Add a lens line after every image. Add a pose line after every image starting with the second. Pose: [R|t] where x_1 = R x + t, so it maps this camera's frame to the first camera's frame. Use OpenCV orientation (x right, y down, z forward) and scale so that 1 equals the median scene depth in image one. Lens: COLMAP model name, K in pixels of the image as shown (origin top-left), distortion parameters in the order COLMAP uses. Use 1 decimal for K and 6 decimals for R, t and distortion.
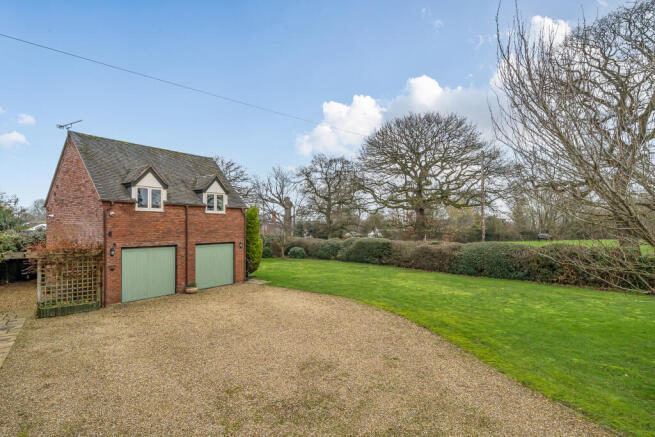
lens RADIAL K [[352.6, 0, 325.4], [0, 352.6, 222.1], [0, 0, 1]] dist [-0.014805, -0.000592]
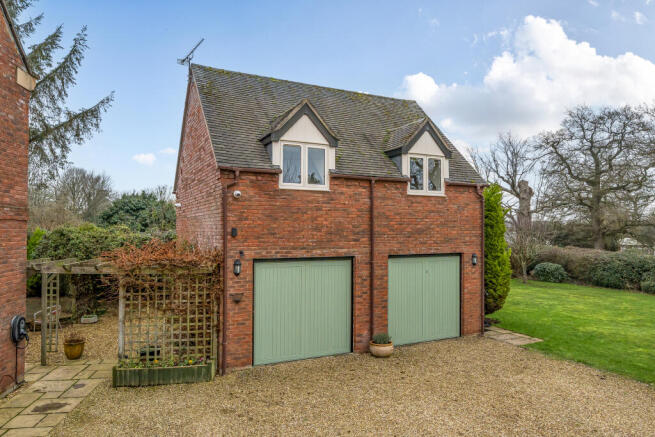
lens RADIAL K [[416.7, 0, 327.2], [0, 416.7, 220.6], [0, 0, 1]] dist [0.006670, 0.000840]
pose [[0.885550, -0.002861, -0.464534, -0.172290], [-0.002016, 0.999948, -0.010001, 0.018256], [0.464539, 0.009792, 0.885499, 0.437454]]
